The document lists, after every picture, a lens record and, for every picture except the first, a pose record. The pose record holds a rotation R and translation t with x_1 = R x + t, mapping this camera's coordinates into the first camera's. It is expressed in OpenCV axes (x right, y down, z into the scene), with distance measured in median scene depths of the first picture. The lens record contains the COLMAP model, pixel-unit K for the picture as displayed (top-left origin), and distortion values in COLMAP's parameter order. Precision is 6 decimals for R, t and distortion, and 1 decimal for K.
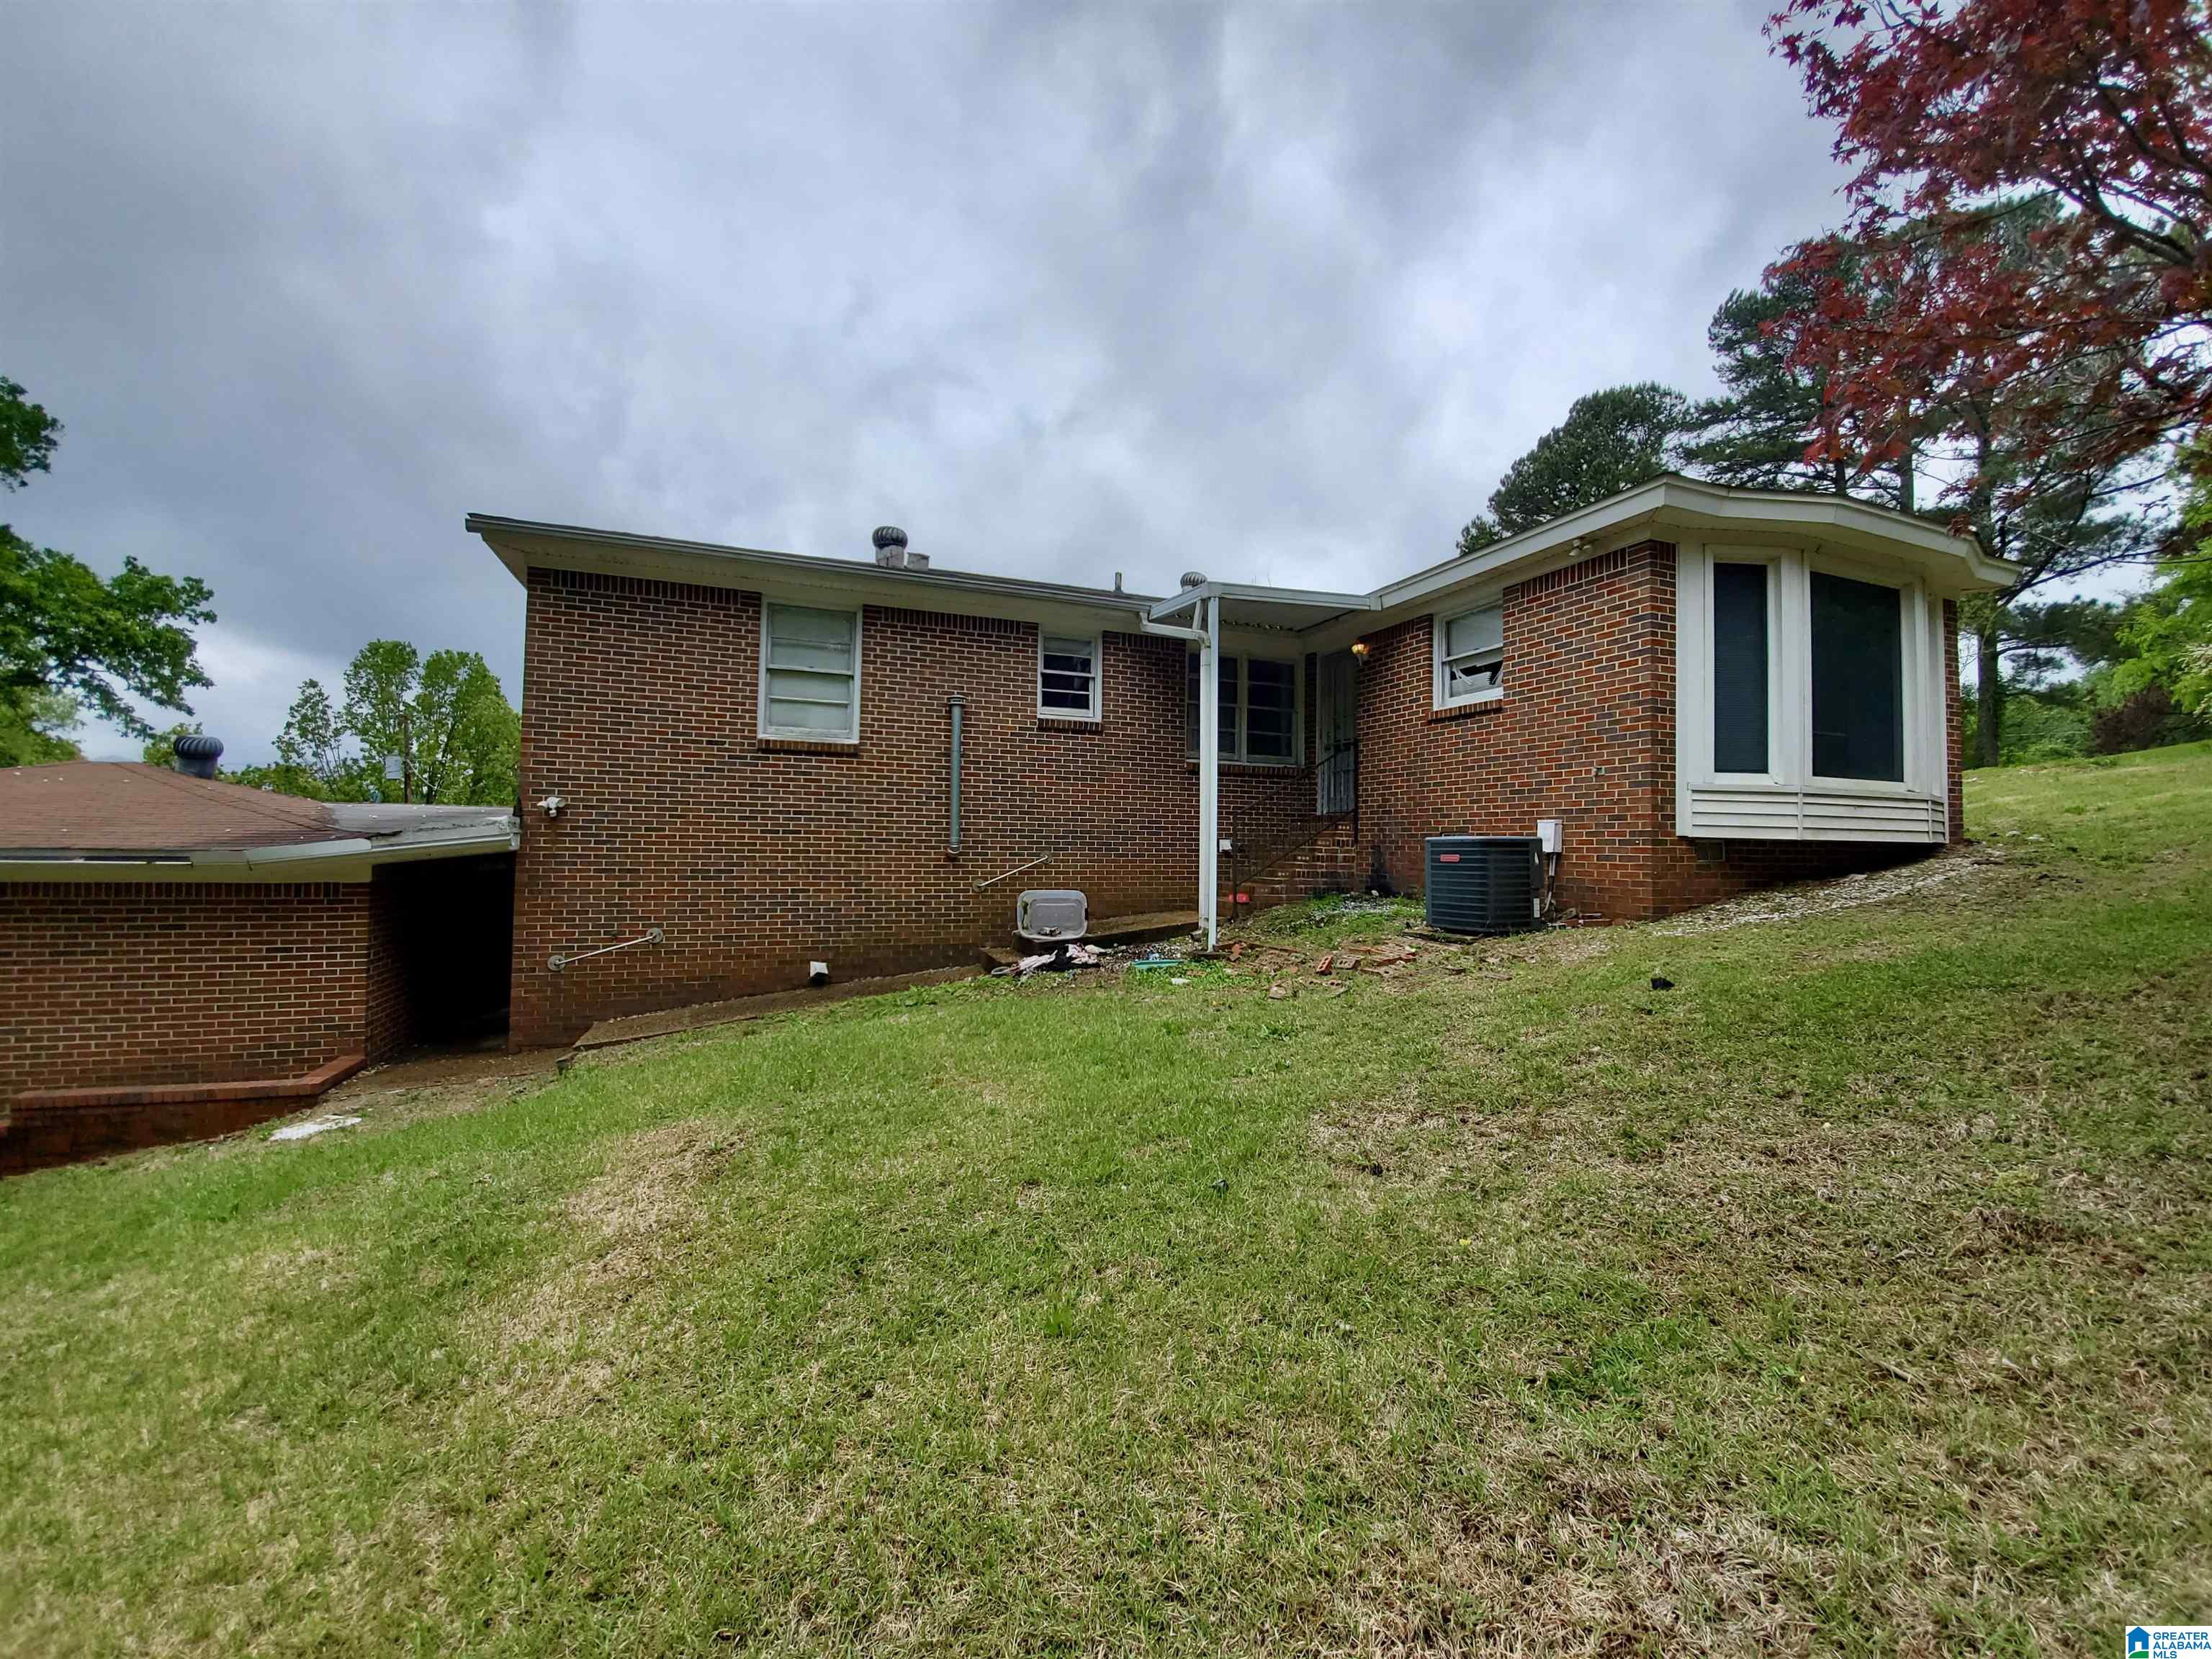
lens RADIAL K [[881.5, 0, 1103.7], [0, 881.5, 815.0], [0, 0, 1]] dist [0.010842, -0.014955]
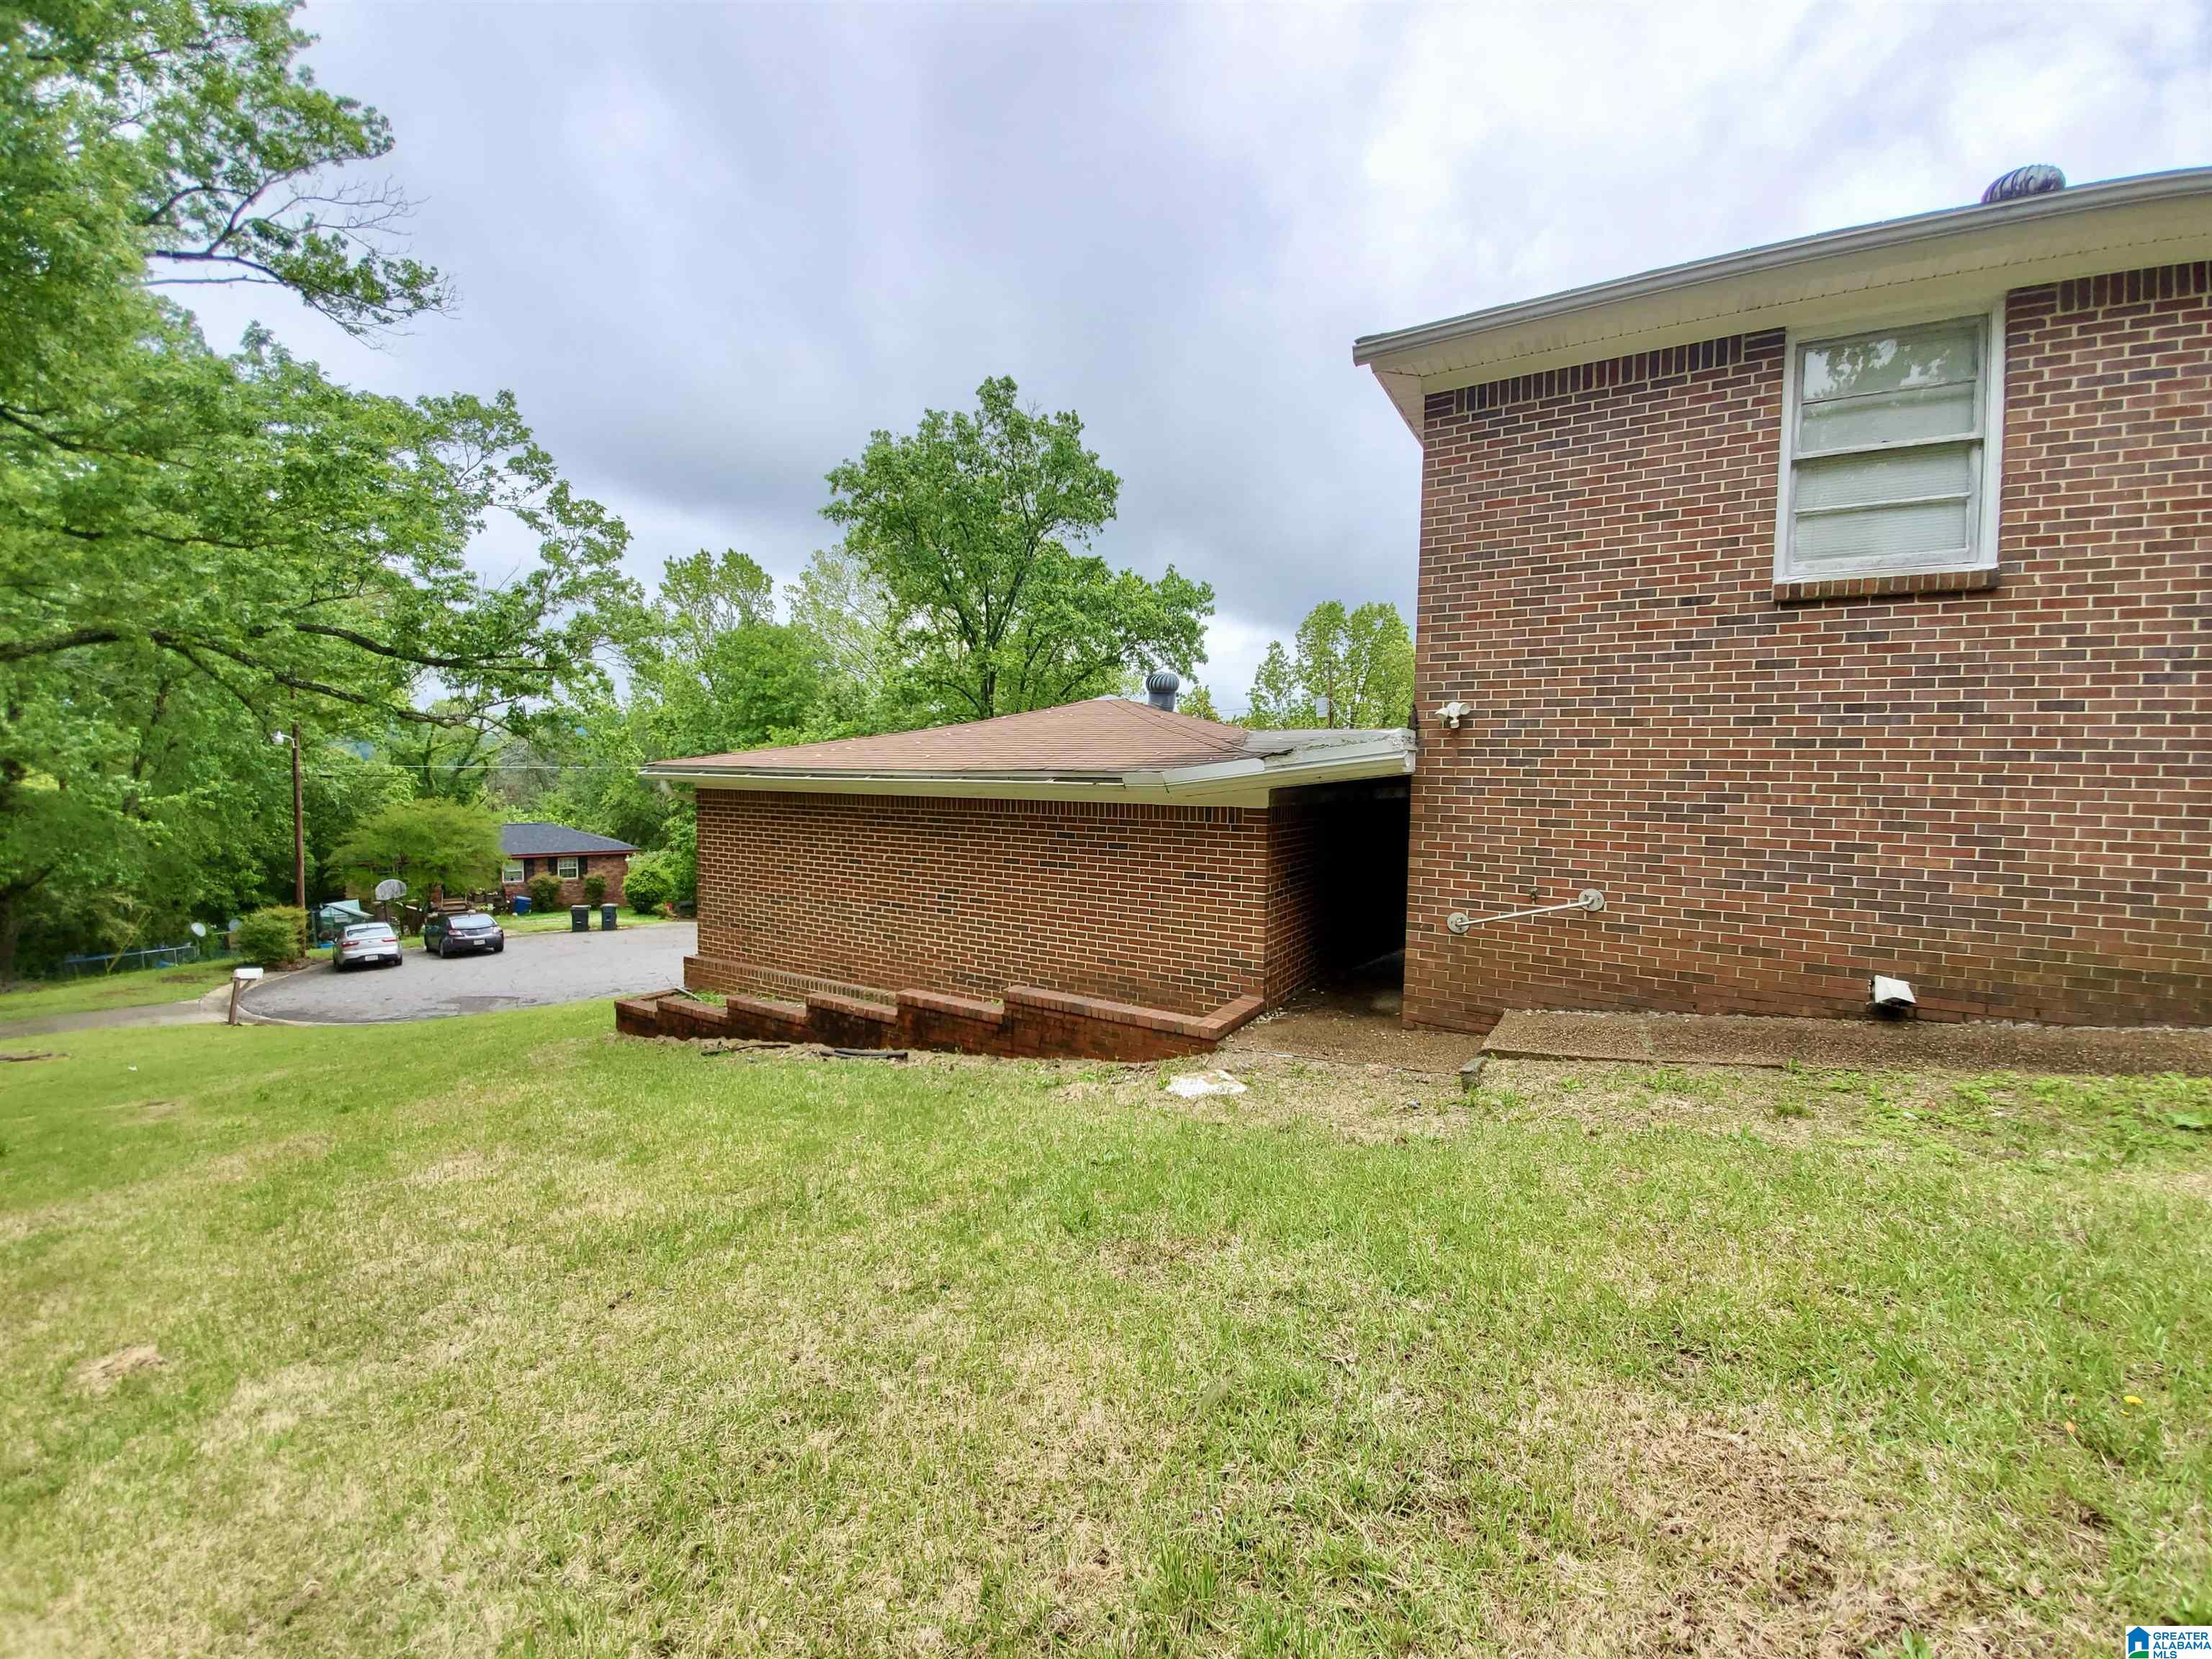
lens RADIAL K [[881.5, 0, 1103.7], [0, 881.5, 815.0], [0, 0, 1]] dist [0.010842, -0.014955]
pose [[0.598311, 0.038189, -0.800353, -0.192280], [0.022781, 0.997649, 0.064633, 0.018906], [0.800940, -0.056903, 0.596035, 0.299498]]
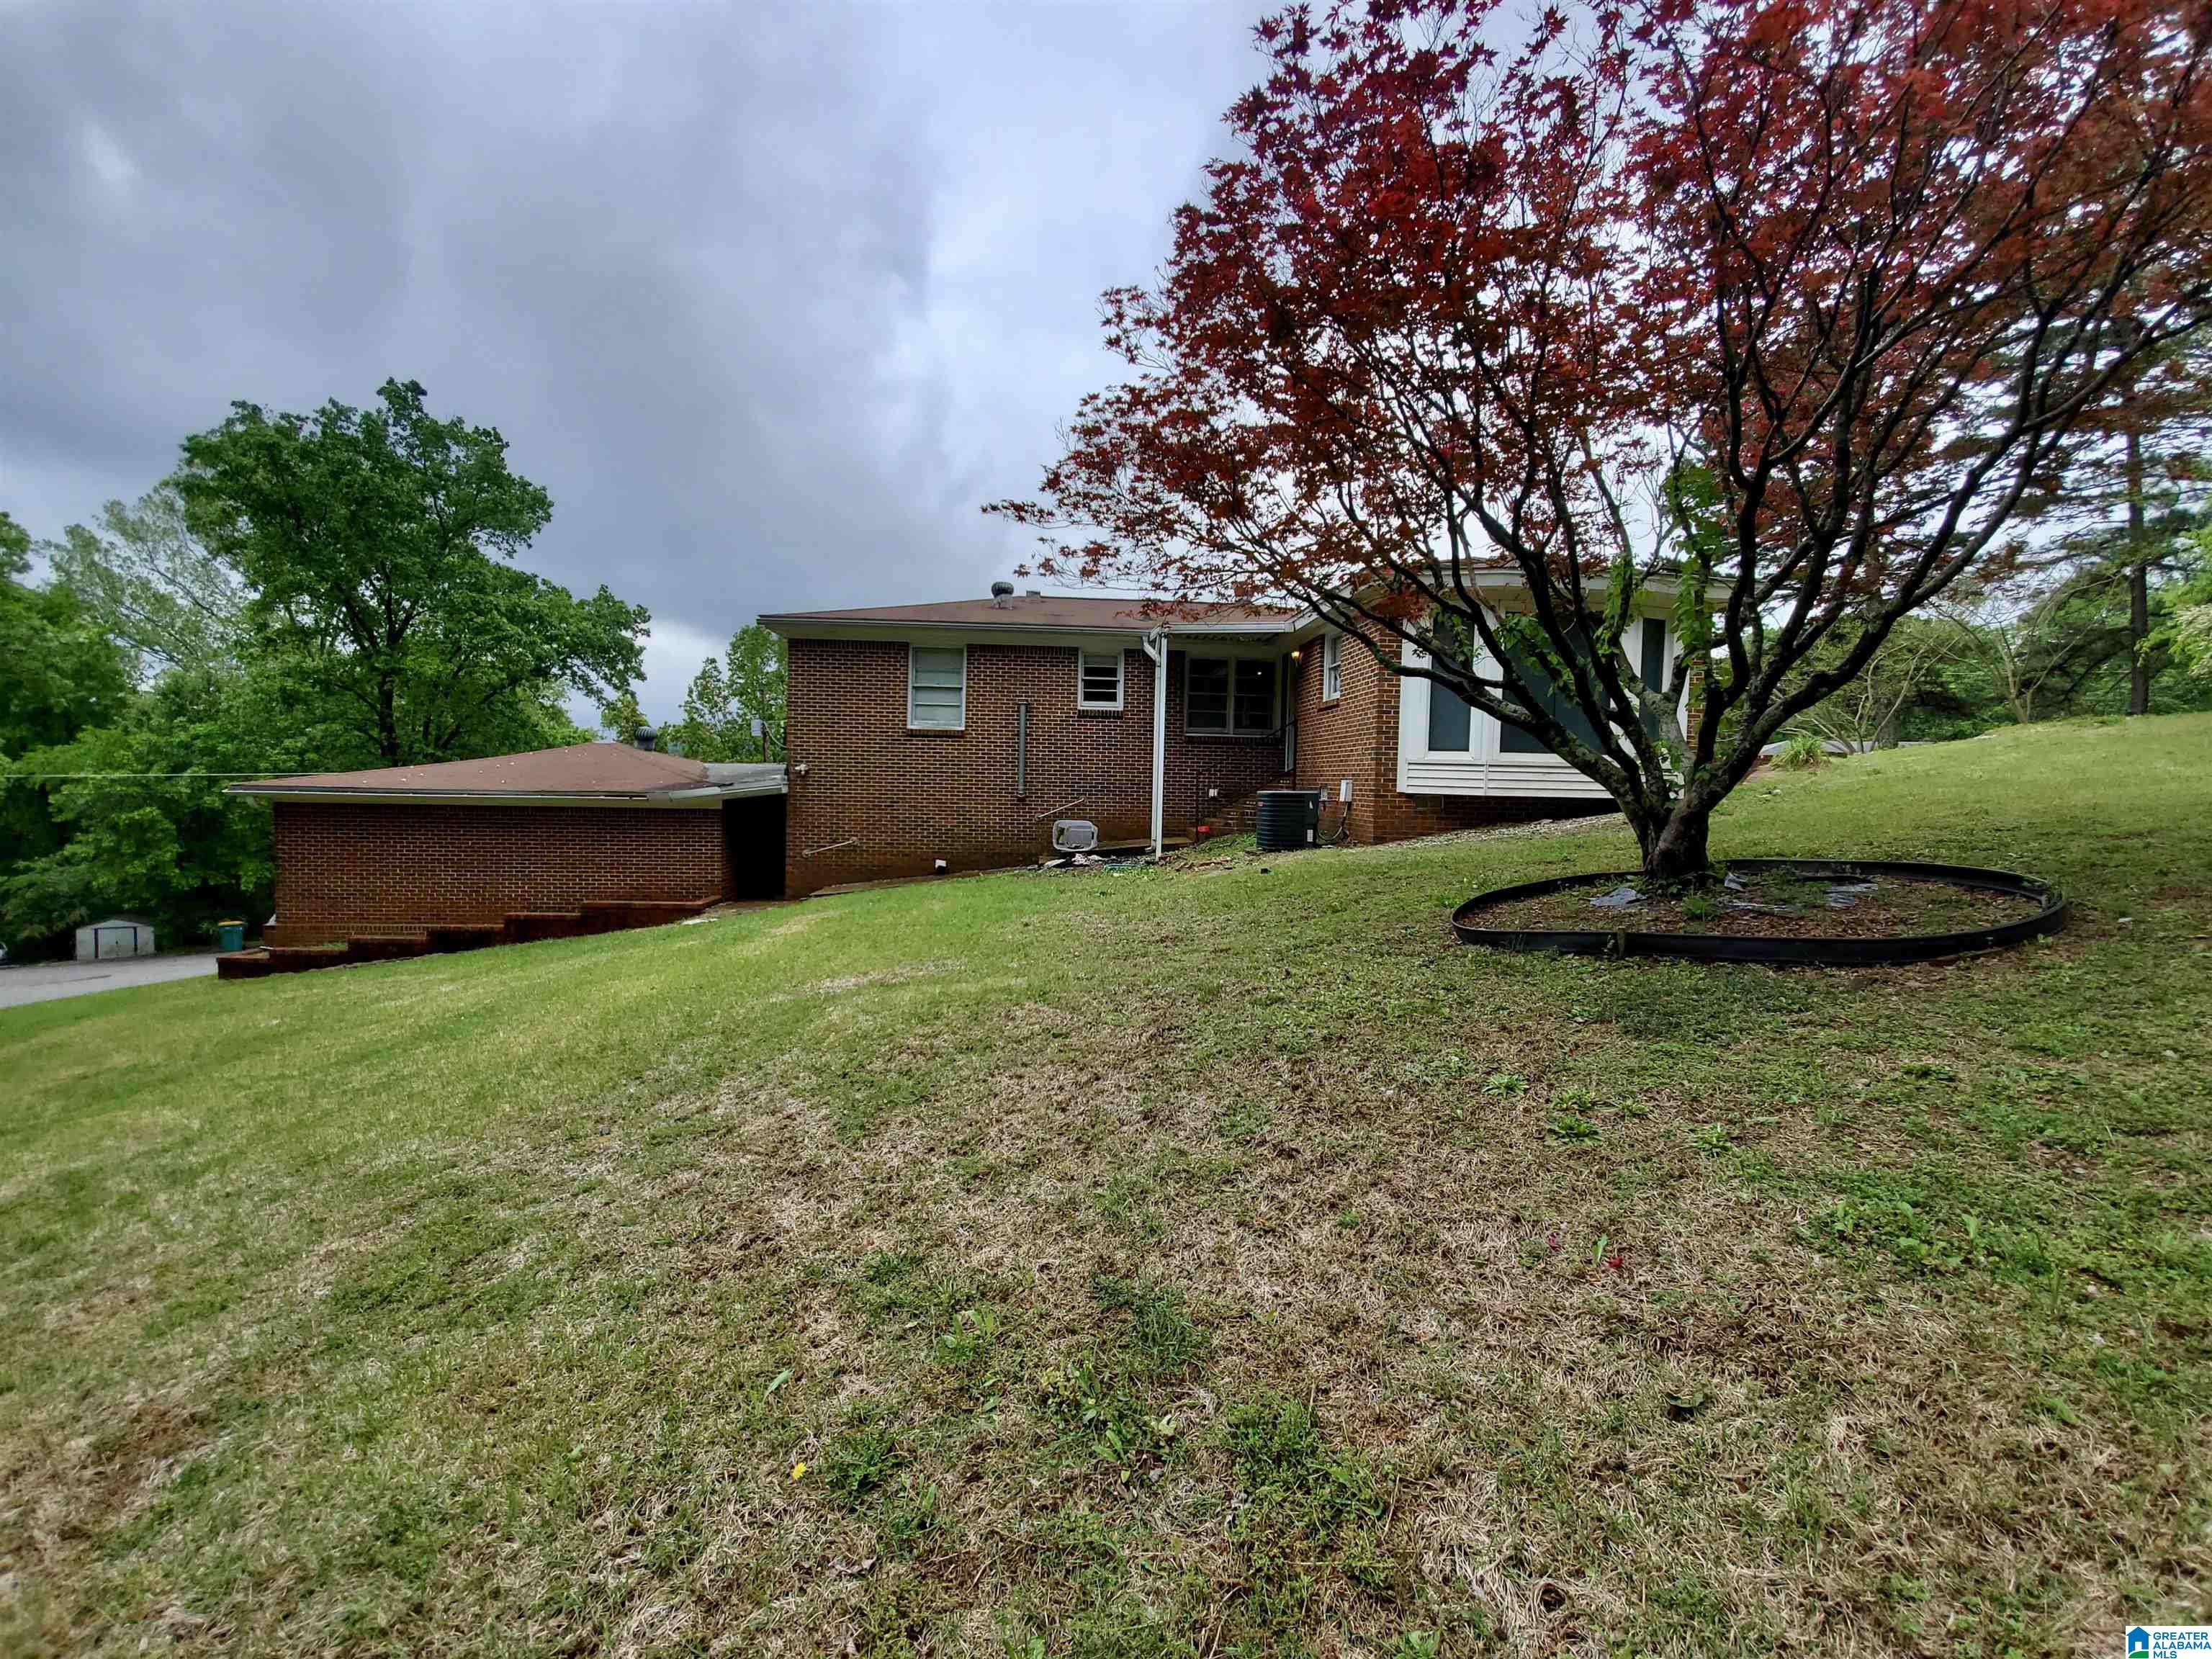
lens RADIAL K [[881.5, 0, 1103.7], [0, 881.5, 815.0], [0, 0, 1]] dist [0.010842, -0.014955]
pose [[0.950069, 0.017989, -0.311521, 0.533981], [0.003547, 0.997650, 0.068427, -0.037522], [0.312020, -0.066115, 0.947772, -0.542783]]
